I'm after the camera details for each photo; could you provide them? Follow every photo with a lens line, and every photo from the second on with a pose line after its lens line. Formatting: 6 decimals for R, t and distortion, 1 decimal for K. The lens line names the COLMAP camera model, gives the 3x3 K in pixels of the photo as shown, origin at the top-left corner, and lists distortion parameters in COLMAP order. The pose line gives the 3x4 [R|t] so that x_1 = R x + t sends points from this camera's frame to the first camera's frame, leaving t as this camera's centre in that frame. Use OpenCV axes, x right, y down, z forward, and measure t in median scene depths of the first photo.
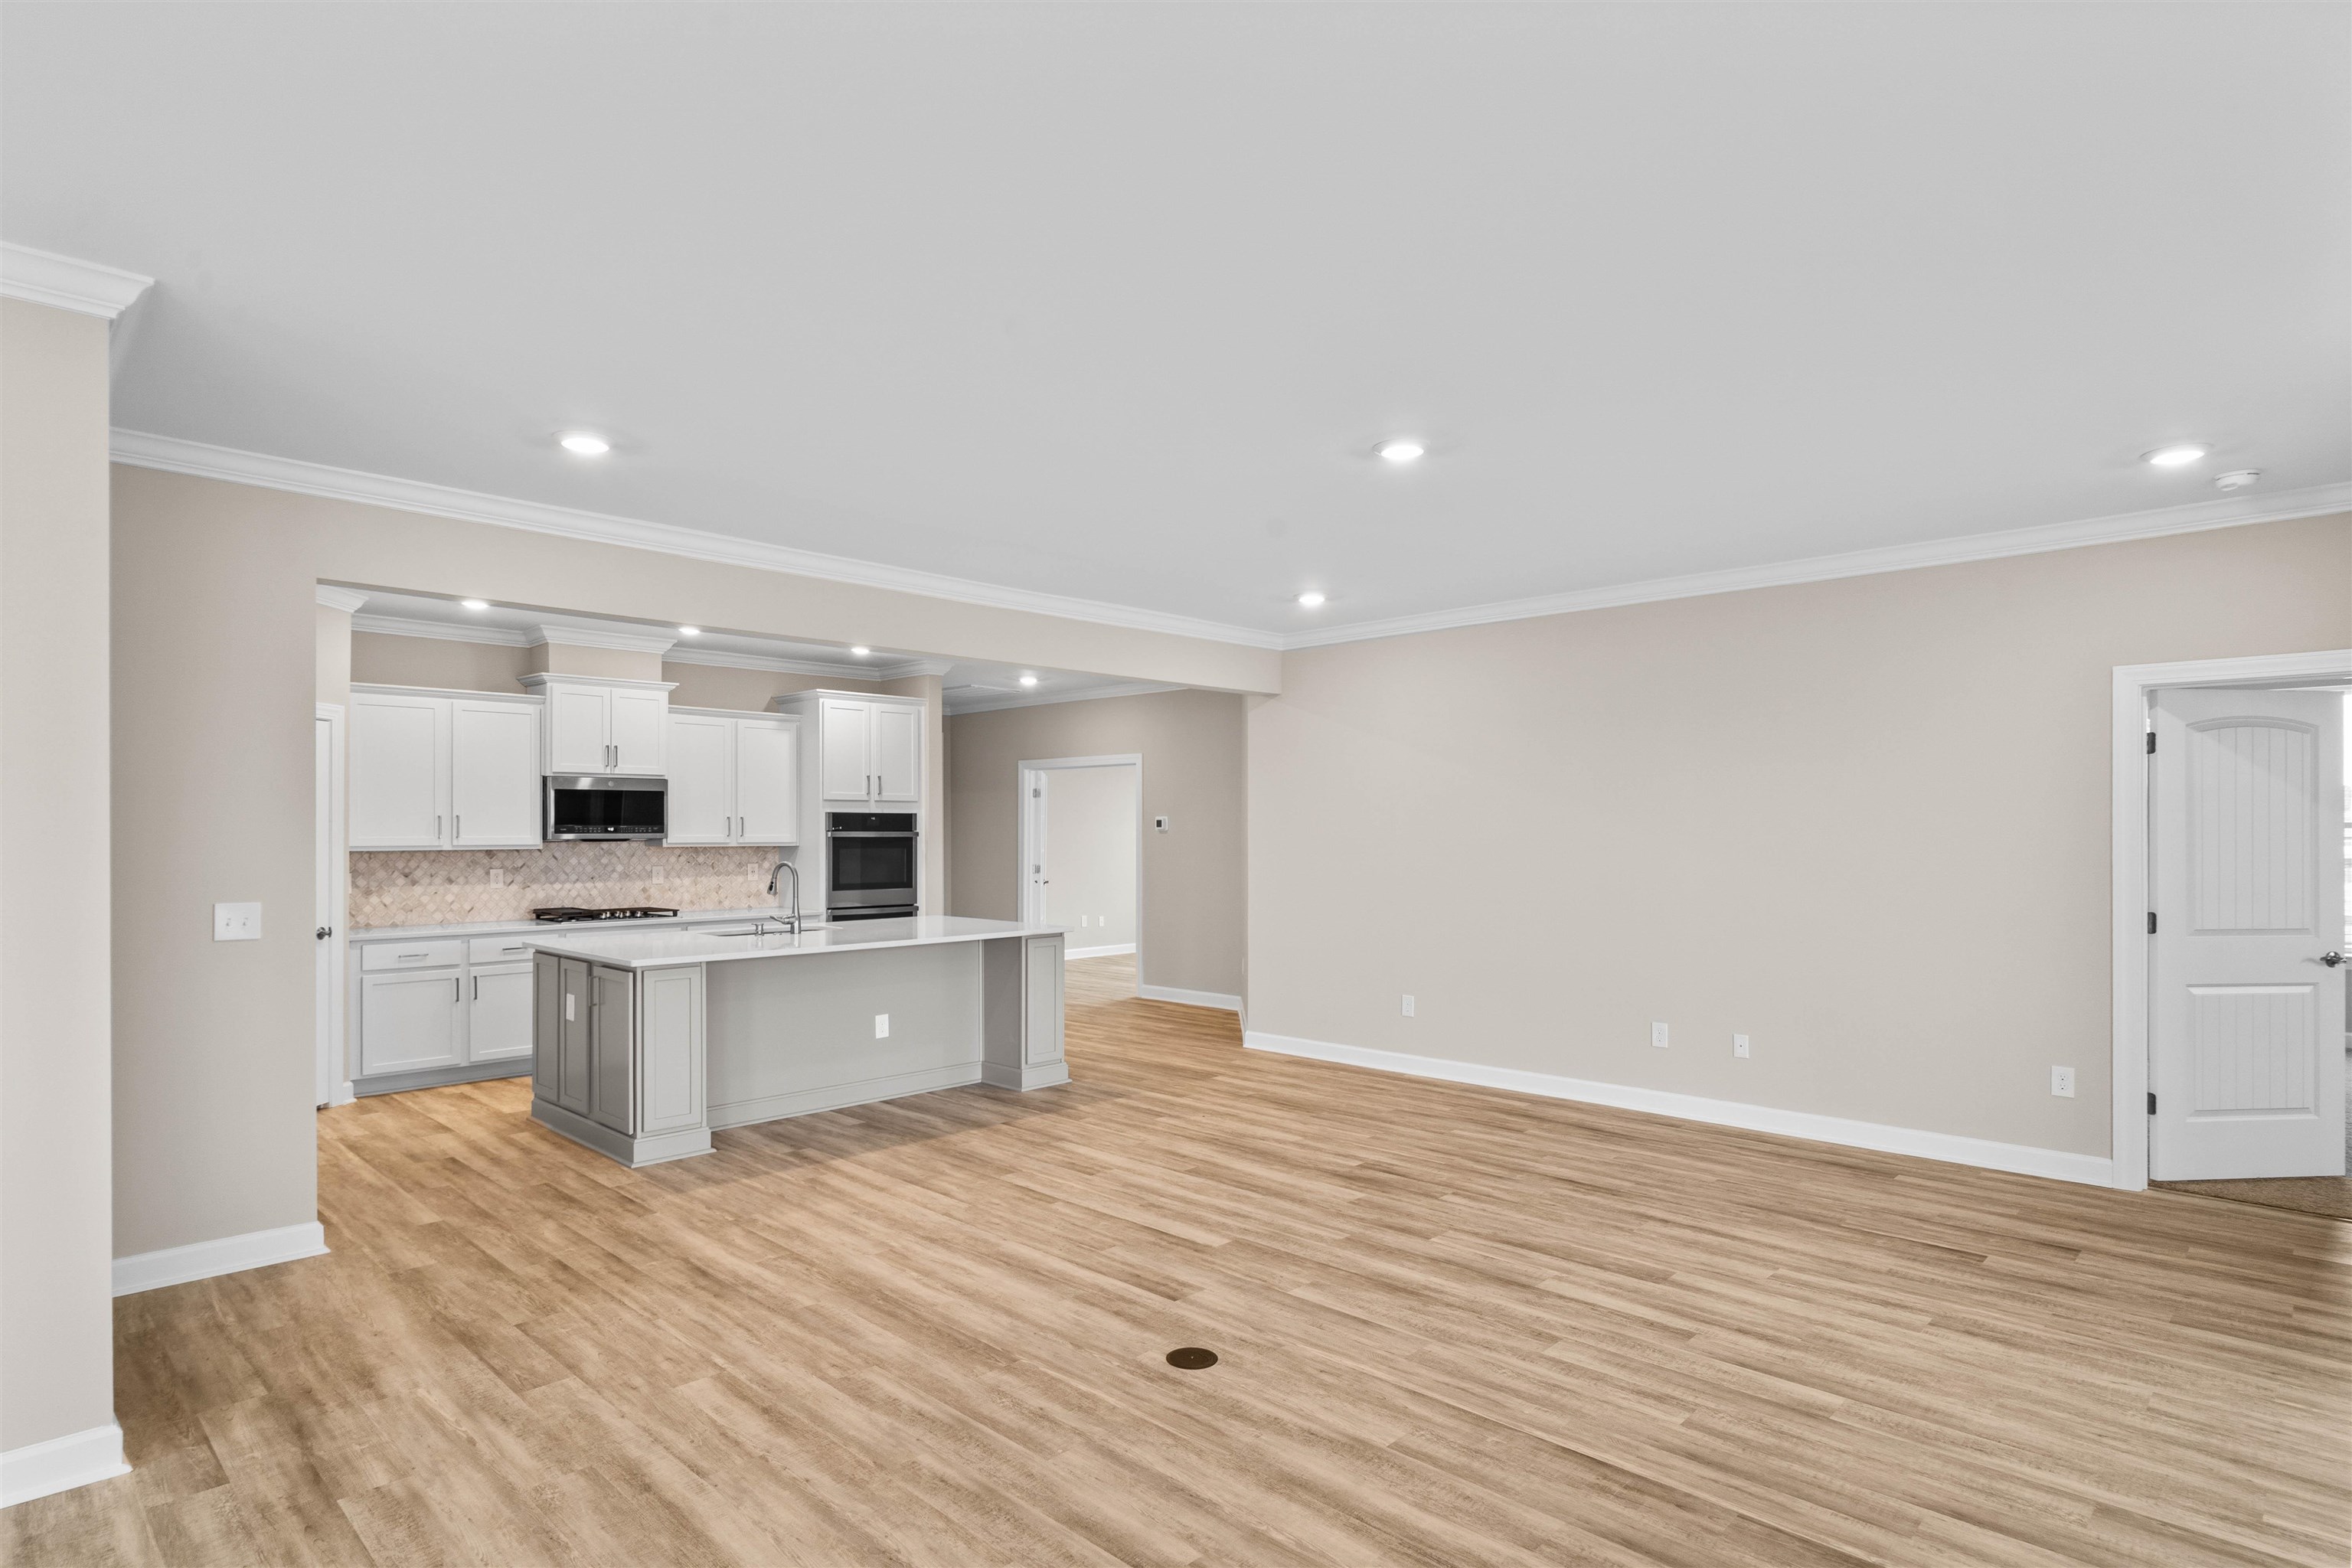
lens RADIAL K [[1218.8, 0, 1170.3], [0, 1218.8, 762.6], [0, 0, 1]] dist [-0.004260, -0.000810]
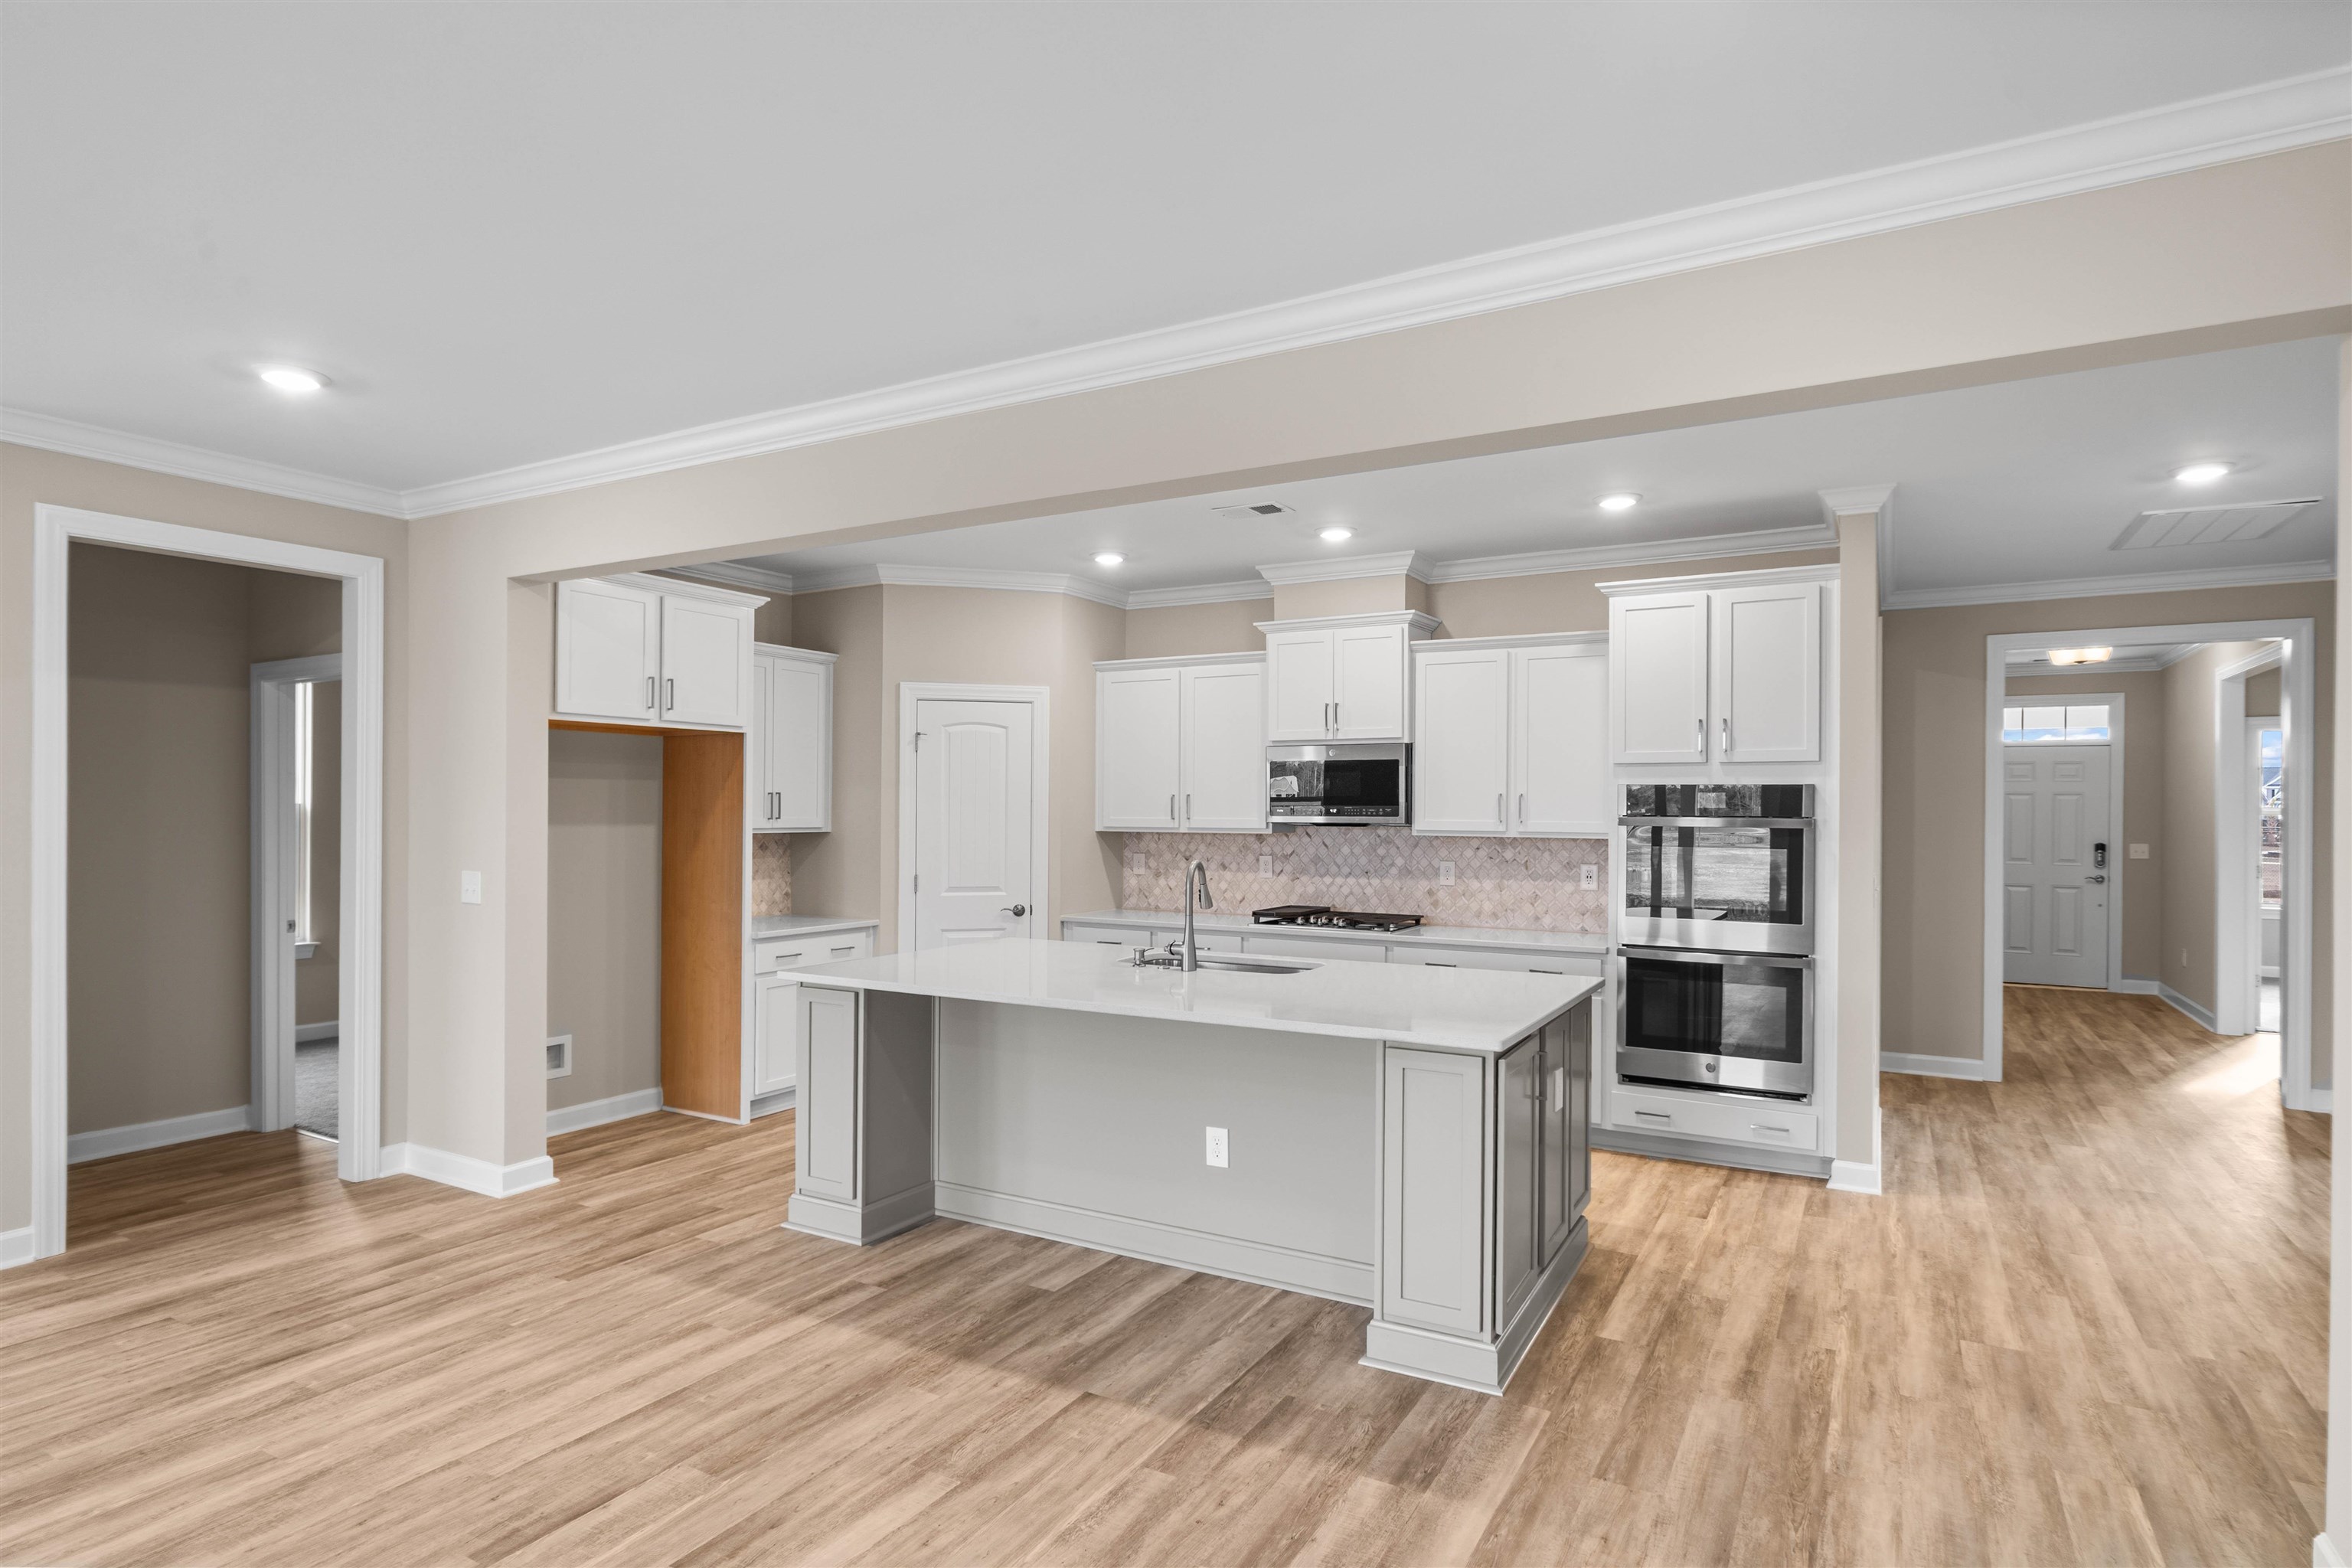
lens RADIAL K [[1244.3, 0, 1177.0], [0, 1244.3, 811.7], [0, 0, 1]] dist [-0.002821, -0.000912]
pose [[0.256956, 0.006069, -0.966404, 0.346906], [0.047292, 0.998703, 0.018846, 0.043758], [0.965265, -0.050546, 0.256335, 0.859983]]
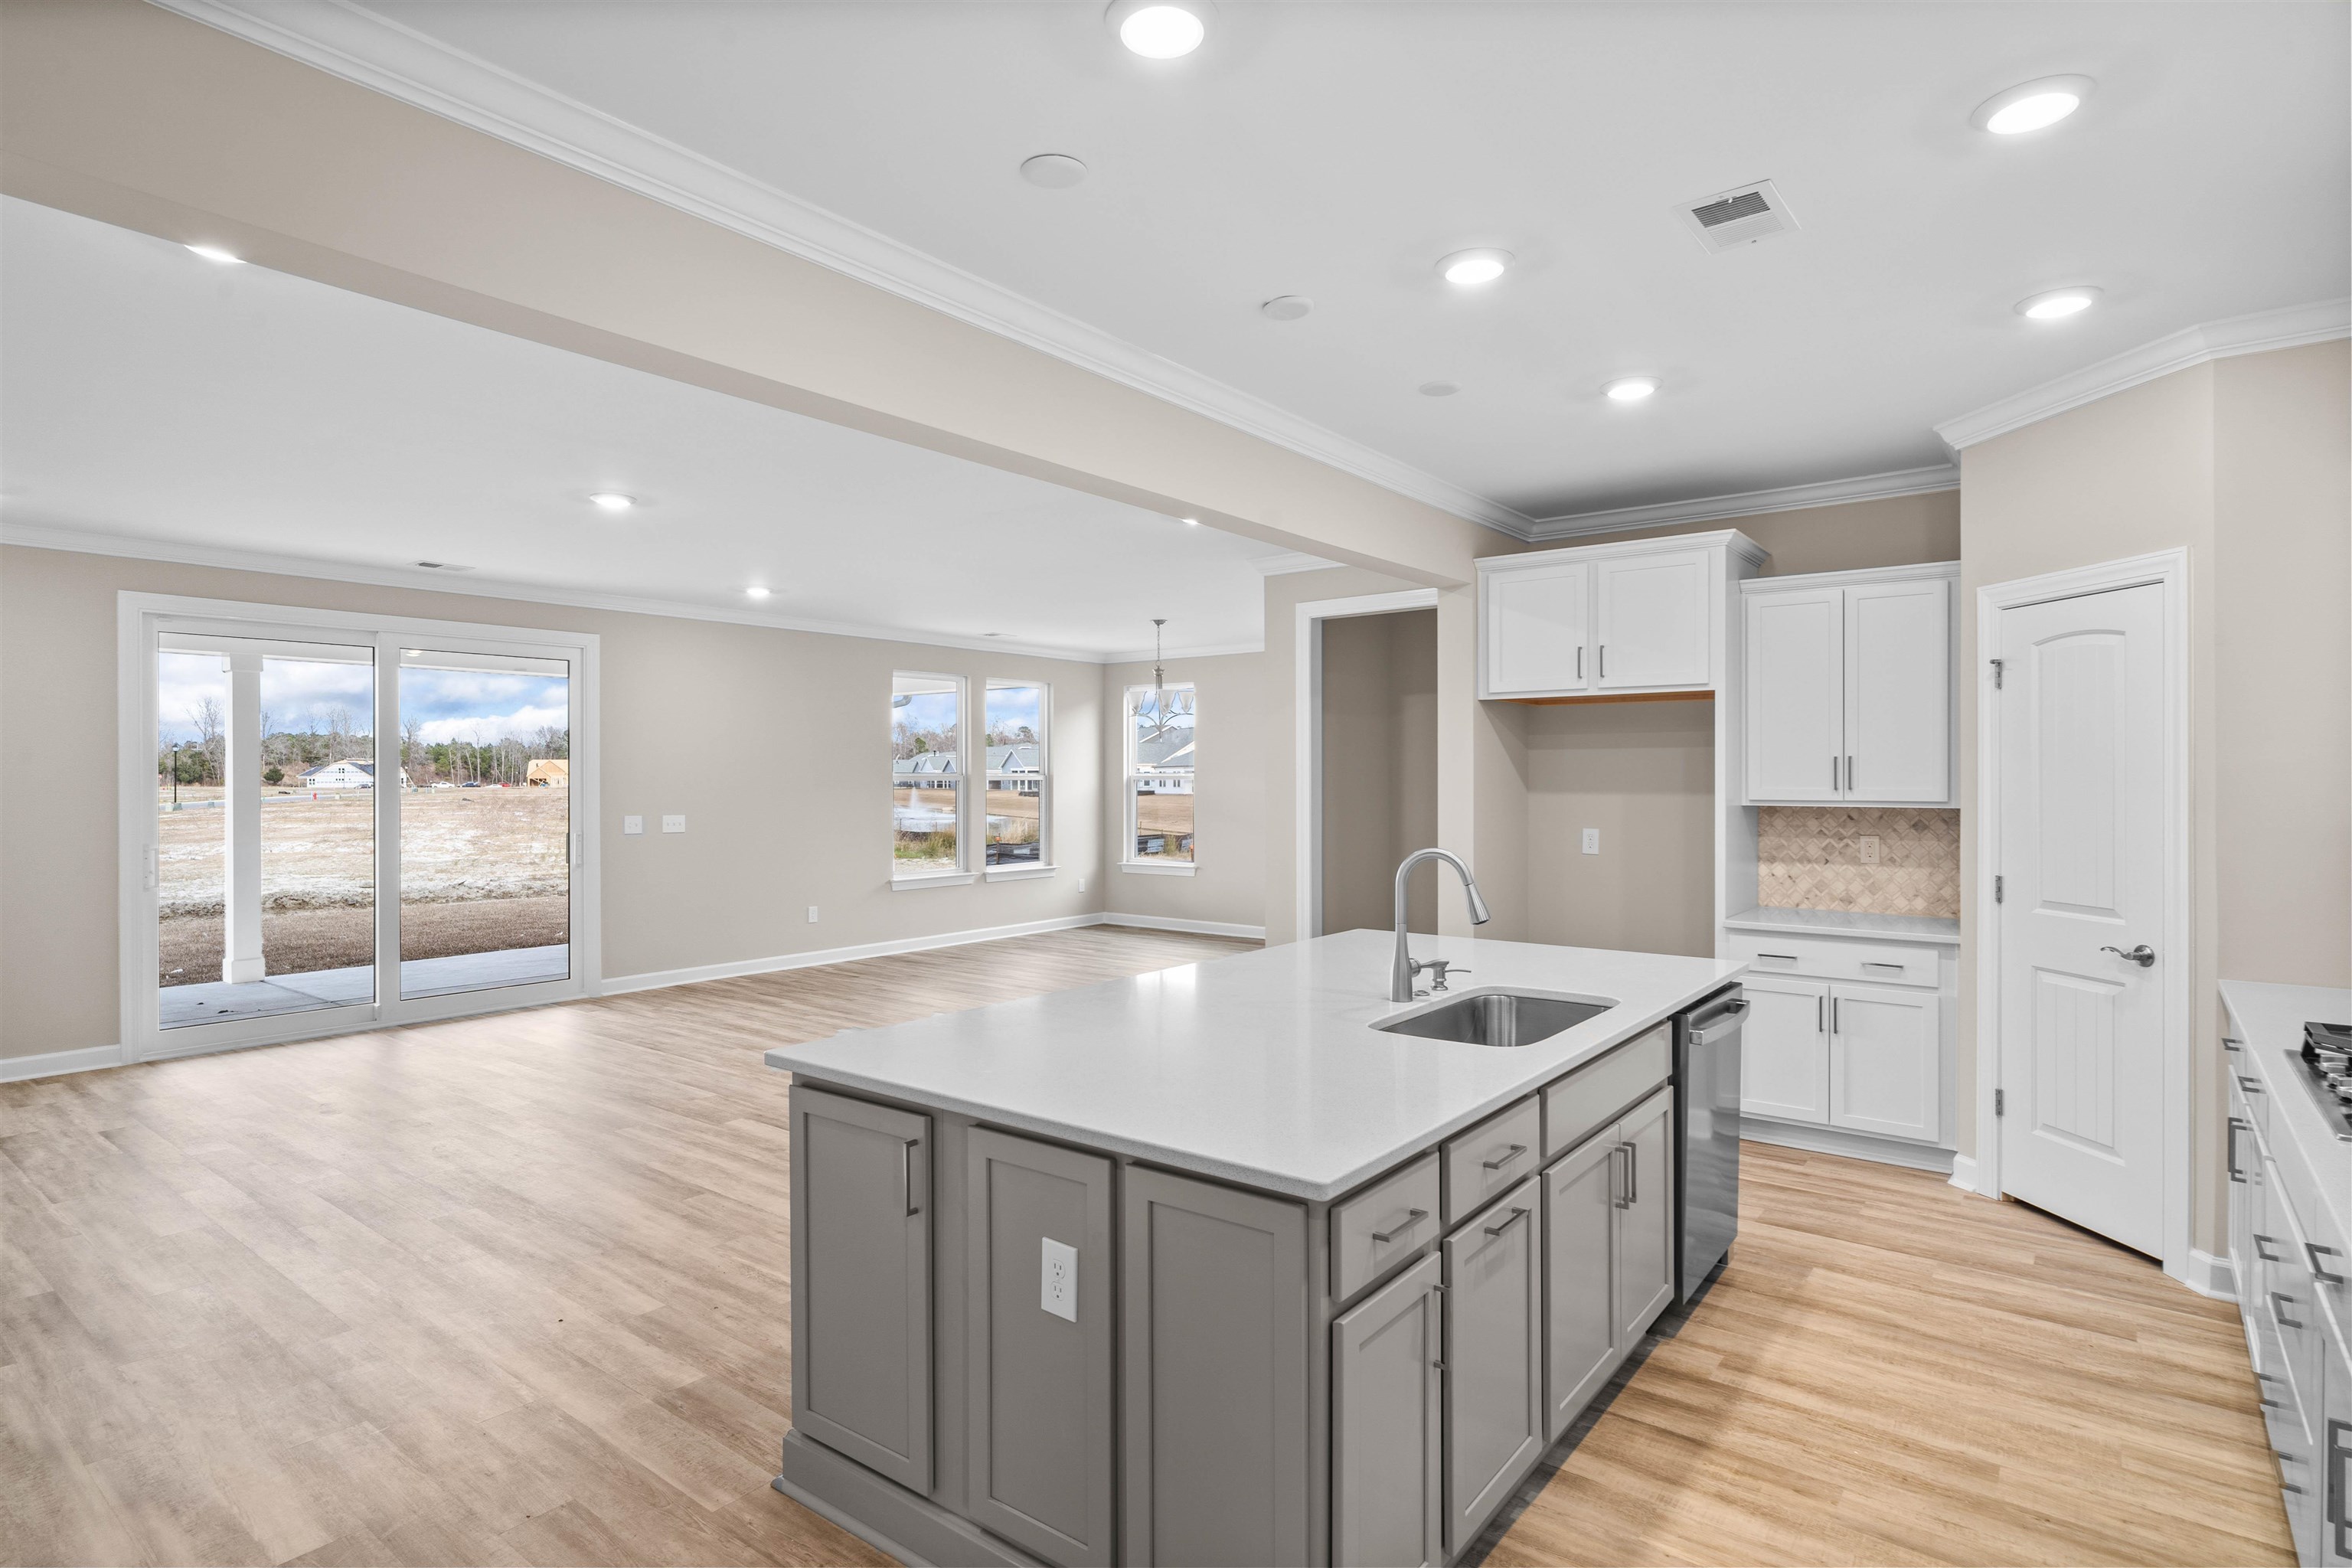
lens RADIAL K [[1218.8, 0, 1170.3], [0, 1218.8, 762.6], [0, 0, 1]] dist [-0.004260, -0.000810]
pose [[-0.994254, 0.001239, -0.107035, -0.172396], [0.008527, 0.997672, -0.067660, 0.083242], [0.106702, -0.068184, -0.991950, 1.509556]]
